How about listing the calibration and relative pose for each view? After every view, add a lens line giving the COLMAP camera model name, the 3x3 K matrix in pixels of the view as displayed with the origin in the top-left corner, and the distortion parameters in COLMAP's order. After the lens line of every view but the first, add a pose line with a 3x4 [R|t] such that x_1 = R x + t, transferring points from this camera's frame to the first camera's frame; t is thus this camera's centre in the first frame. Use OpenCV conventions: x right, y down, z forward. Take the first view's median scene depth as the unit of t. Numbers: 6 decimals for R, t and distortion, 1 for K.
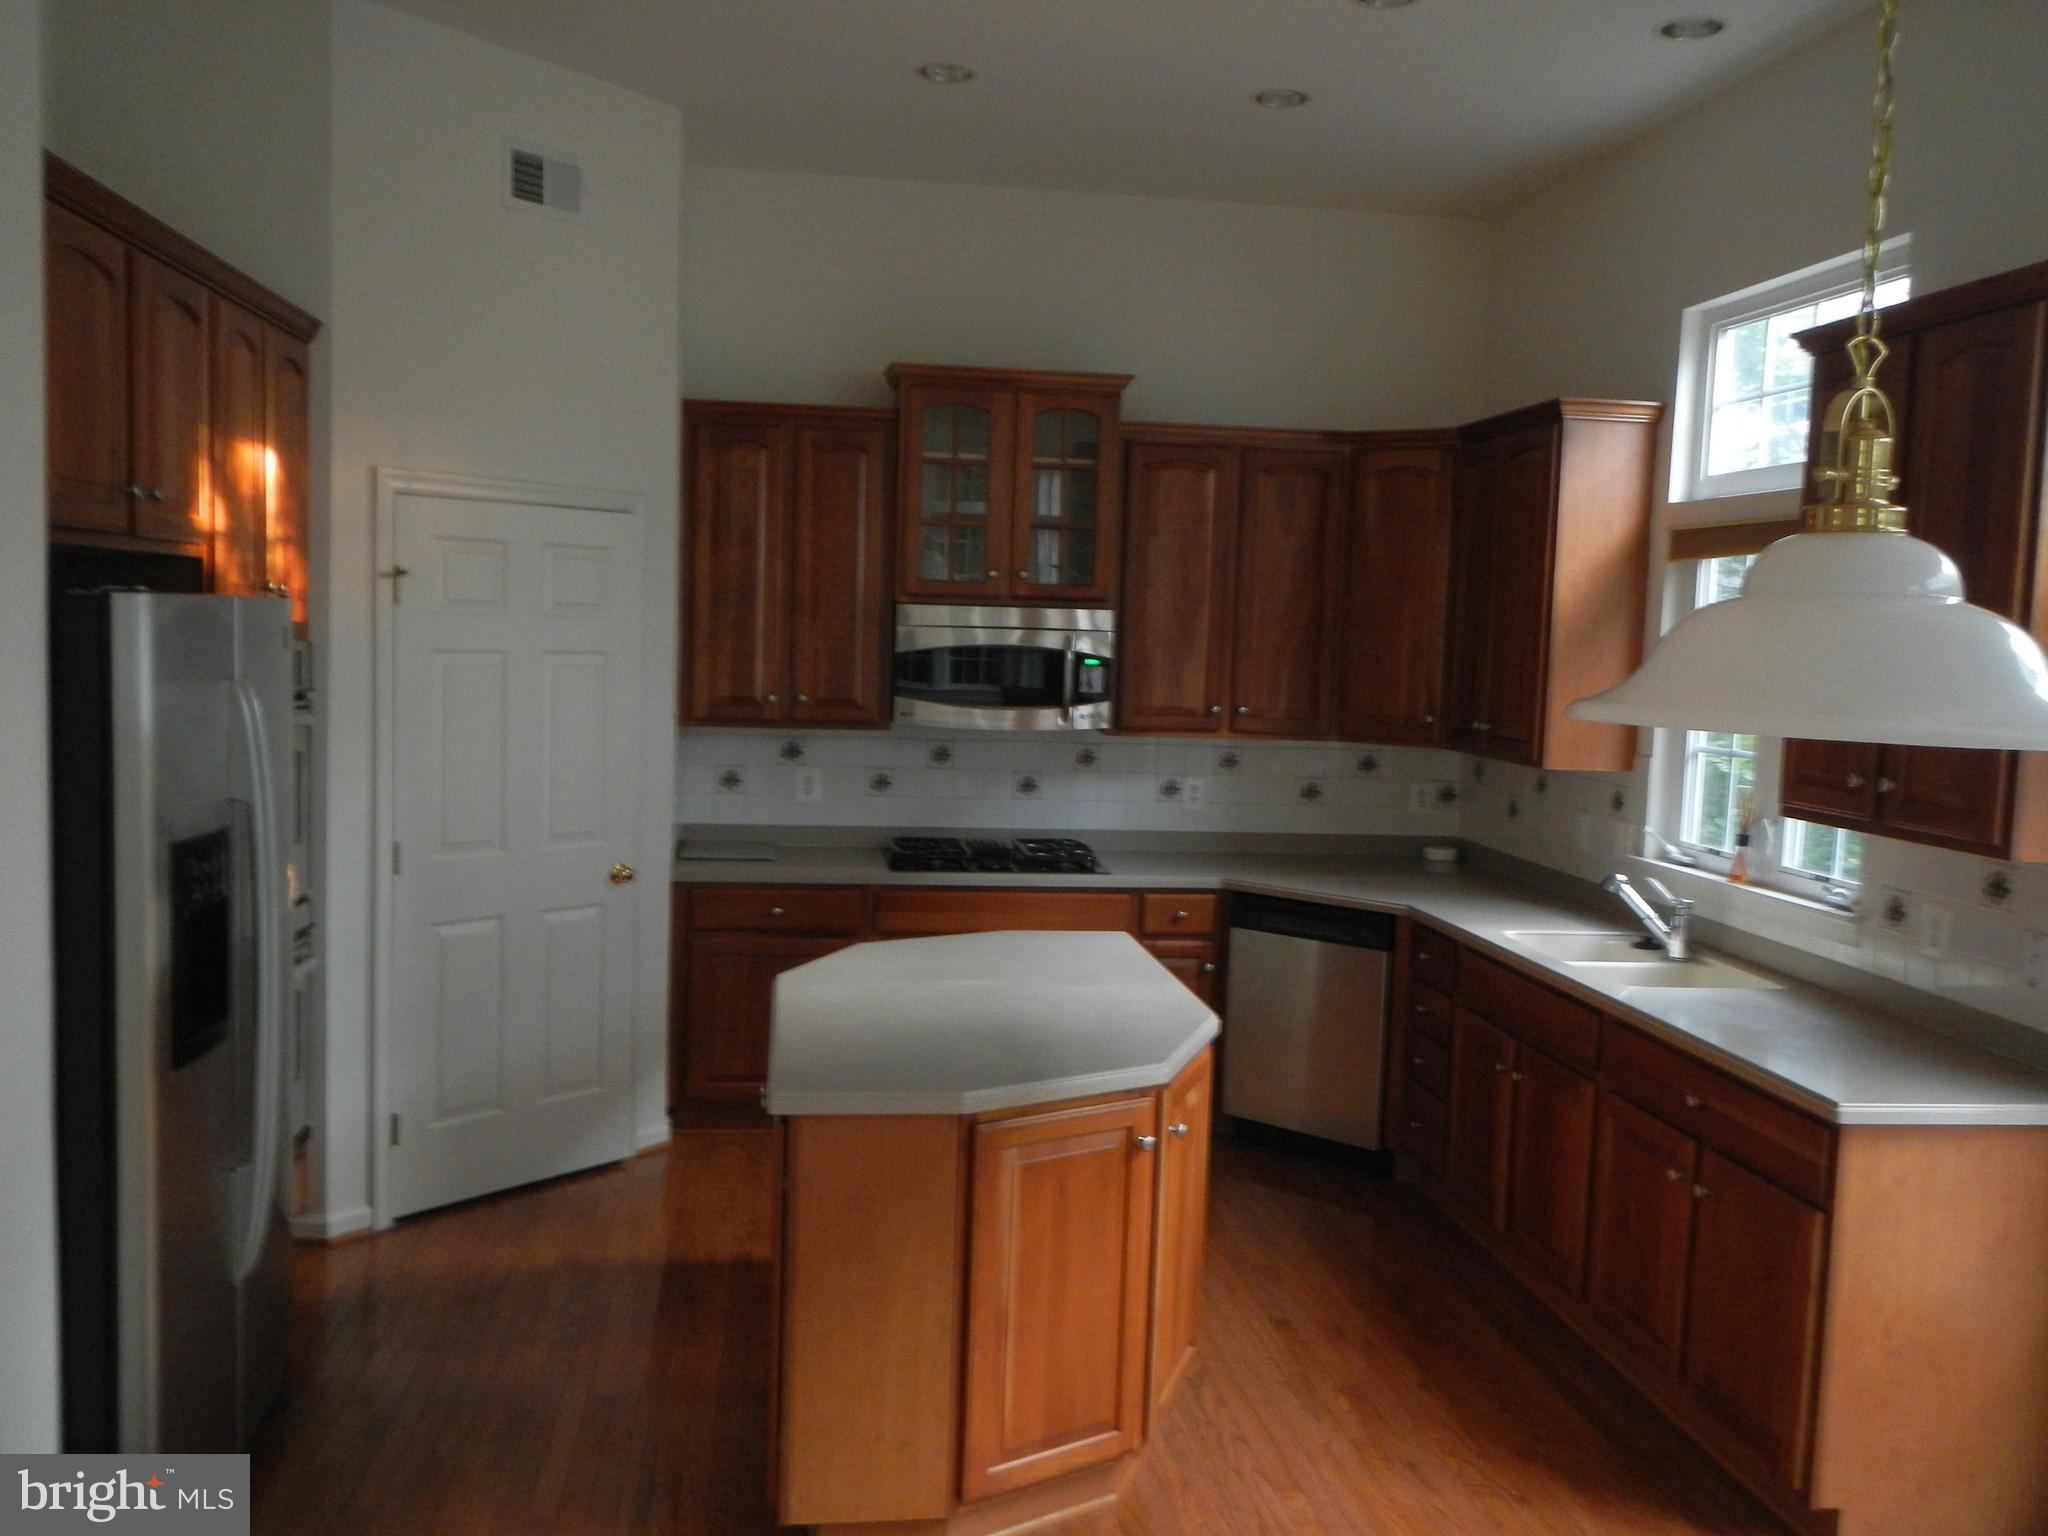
lens RADIAL K [[1740.5, 0, 1020.5], [0, 1740.5, 773.7], [0, 0, 1]] dist [0.021346, 0.001791]
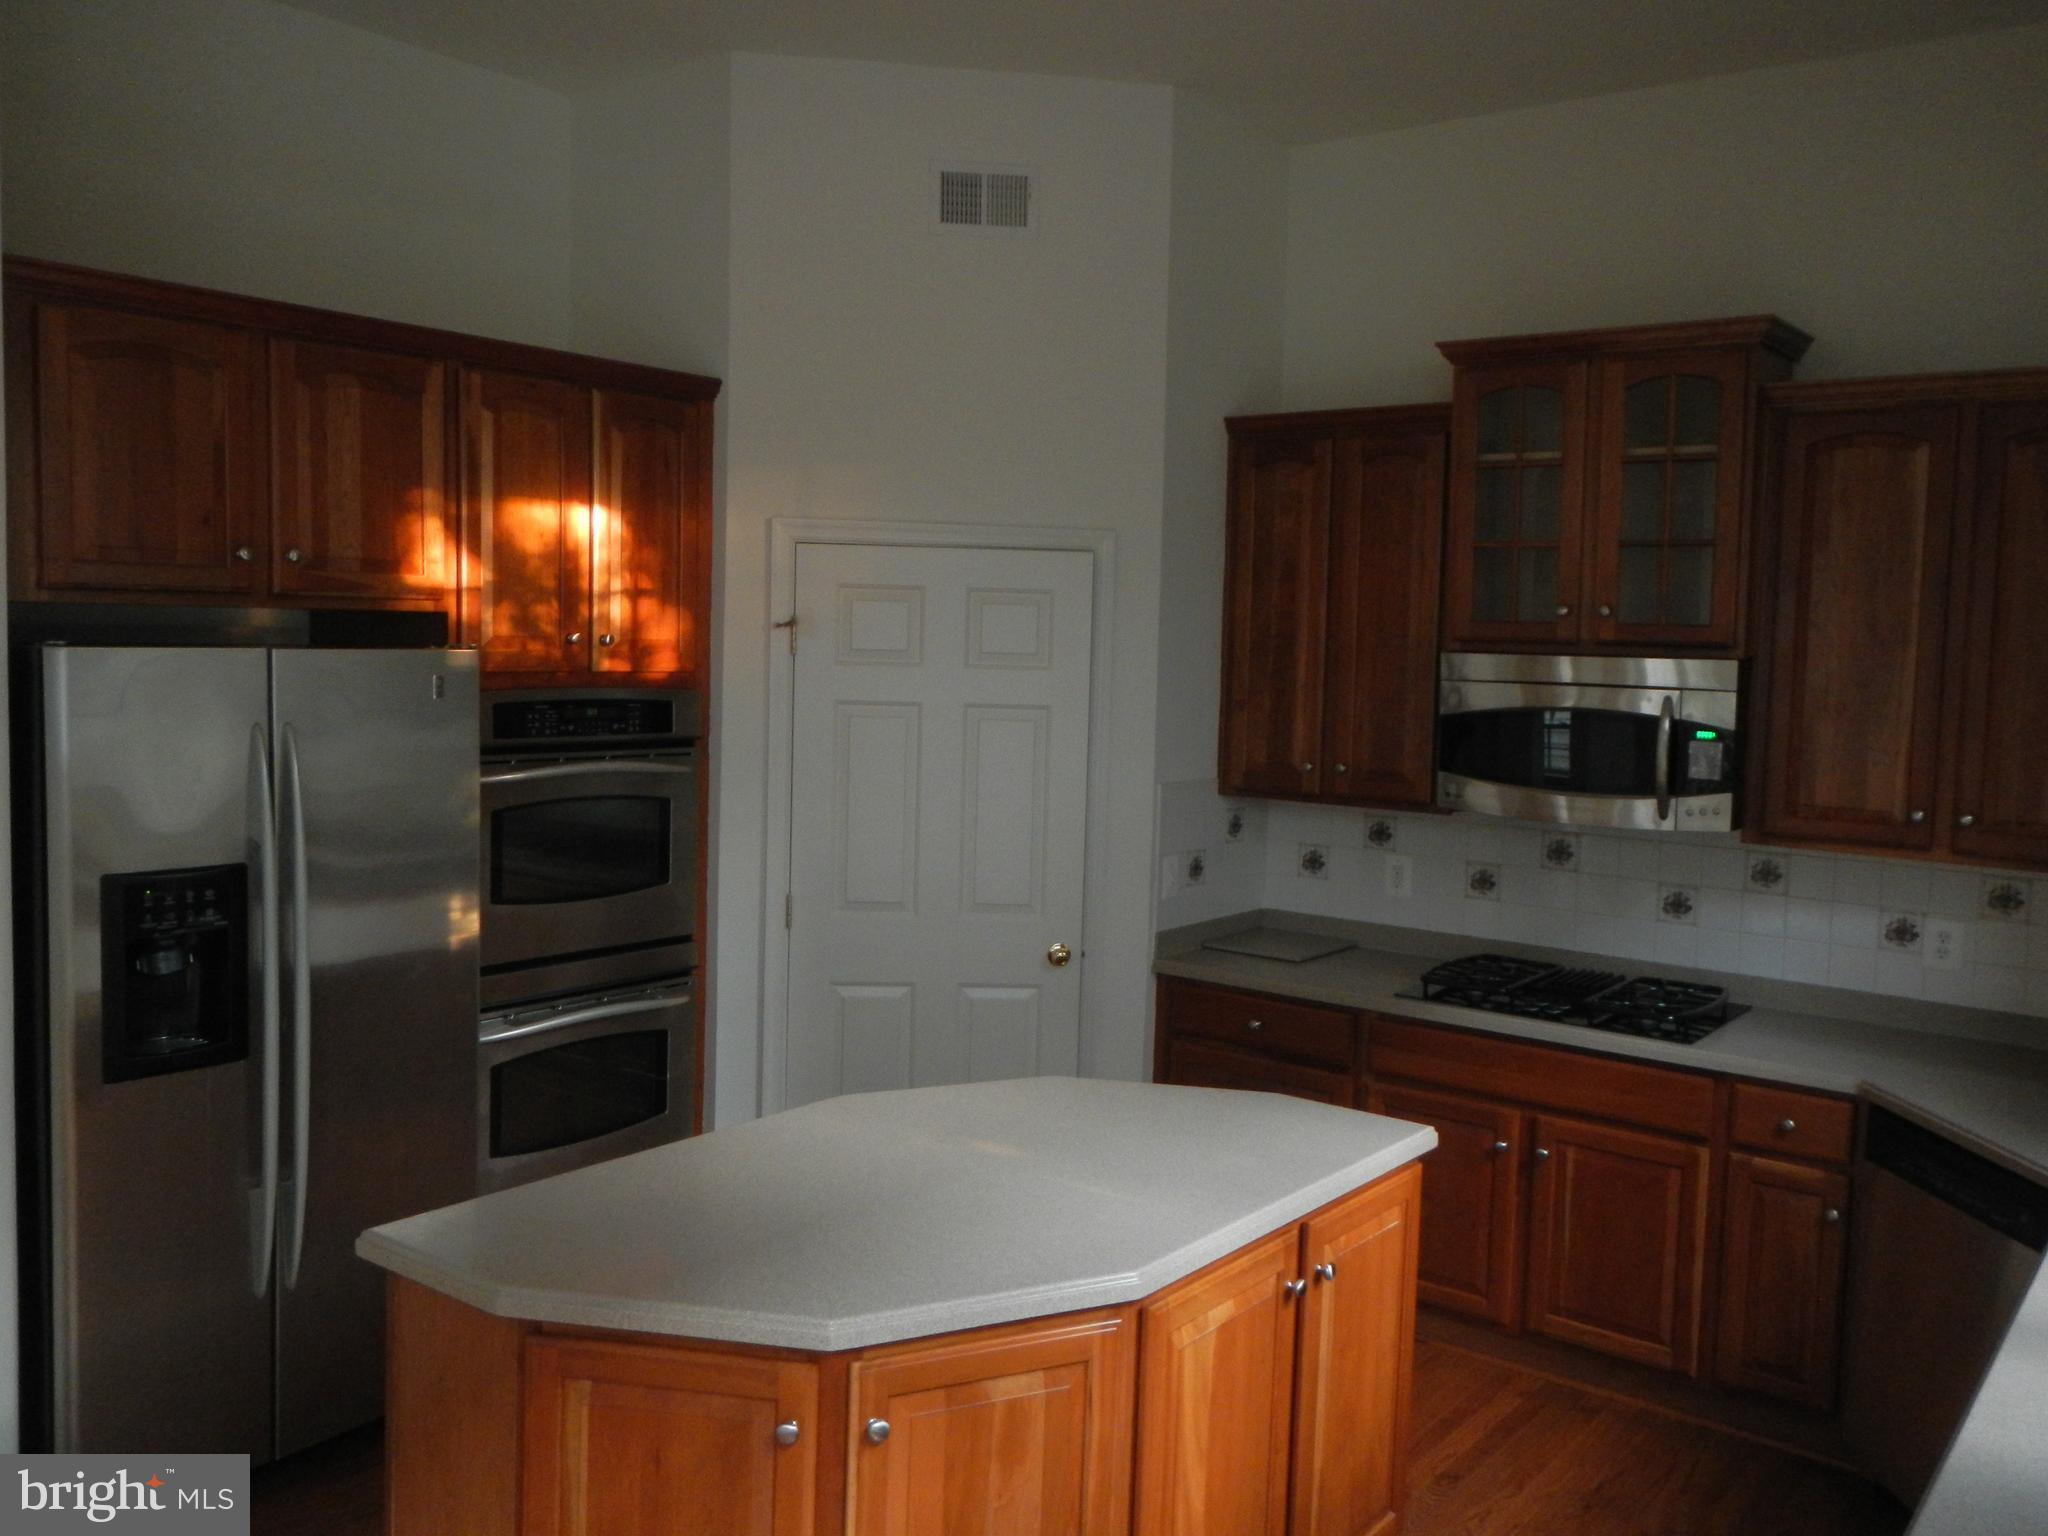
lens RADIAL K [[1740.5, 0, 1020.7], [0, 1740.5, 759.7], [0, 0, 1]] dist [0.021346, 0.001791]
pose [[0.697014, 0.041989, -0.715827, 0.351826], [-0.068560, 0.997613, -0.008241, -0.030497], [0.713773, 0.054821, 0.698229, 0.324665]]
